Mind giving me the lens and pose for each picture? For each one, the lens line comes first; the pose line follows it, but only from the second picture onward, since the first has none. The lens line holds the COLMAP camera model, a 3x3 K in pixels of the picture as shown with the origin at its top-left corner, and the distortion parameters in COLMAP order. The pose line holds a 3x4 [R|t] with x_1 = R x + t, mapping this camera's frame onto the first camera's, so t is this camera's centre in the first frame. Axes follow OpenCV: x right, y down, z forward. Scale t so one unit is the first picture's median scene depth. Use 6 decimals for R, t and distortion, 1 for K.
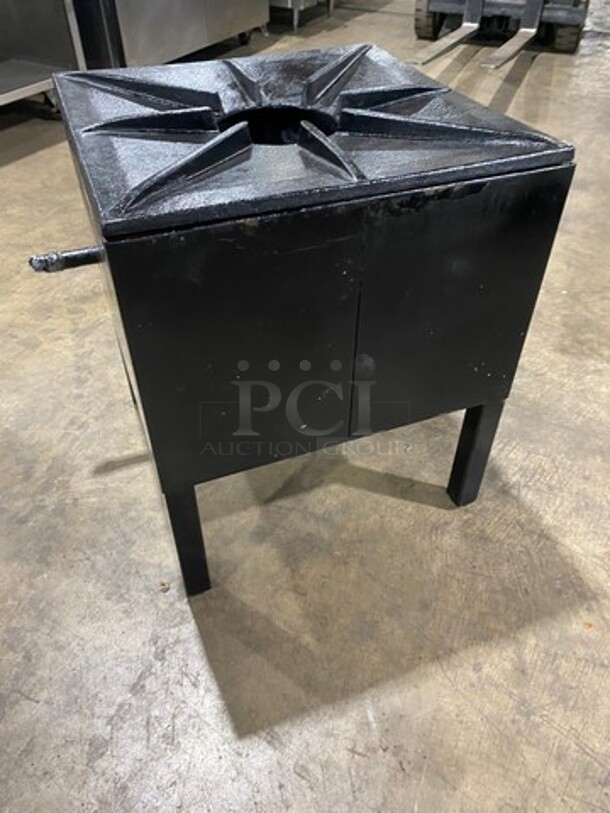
lens RADIAL K [[614.0, 0, 299.1], [0, 614.0, 412.4], [0, 0, 1]] dist [0.000719, 0.003375]
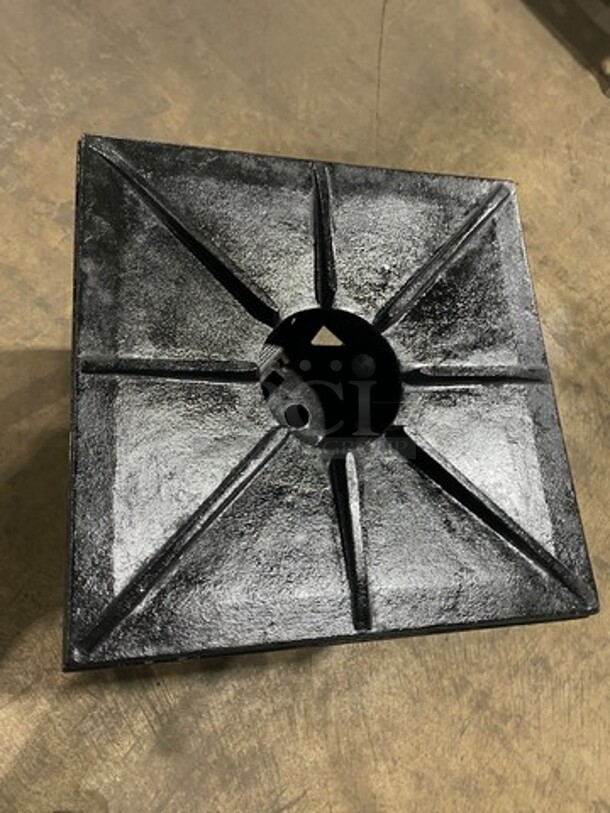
lens RADIAL K [[614.0, 0, 304.4], [0, 614.0, 406.7], [0, 0, 1]] dist [0.000719, 0.003375]
pose [[-0.270652, 0.890365, -0.366058, 0.218259], [-0.820068, -0.014077, 0.572093, -0.624226], [0.504219, 0.455030, 0.733969, 0.284604]]
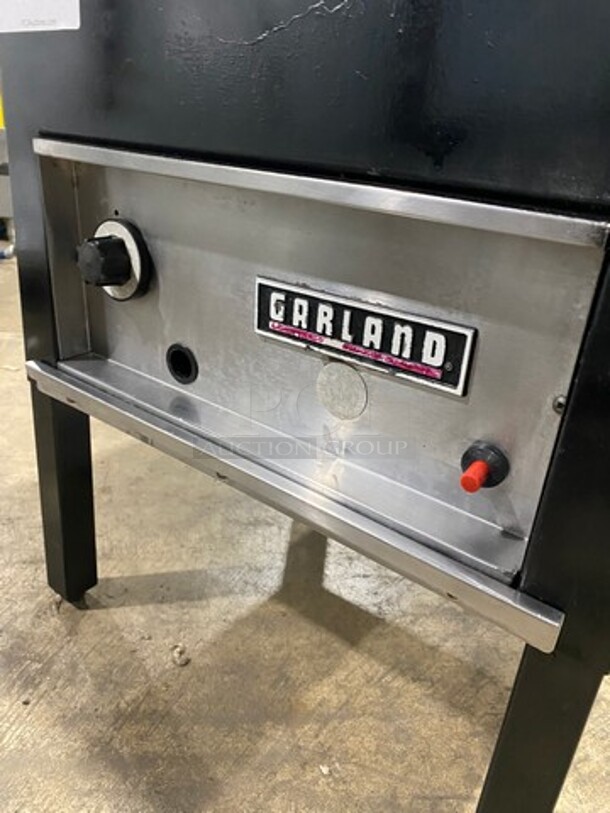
lens RADIAL K [[614.0, 0, 297.6], [0, 614.0, 410.3], [0, 0, 1]] dist [0.000719, 0.003375]
pose [[-0.849837, 0.140389, -0.508003, 0.341432], [-0.411435, 0.425678, 0.805927, -0.504883], [0.329390, 0.893918, -0.303996, 1.039951]]
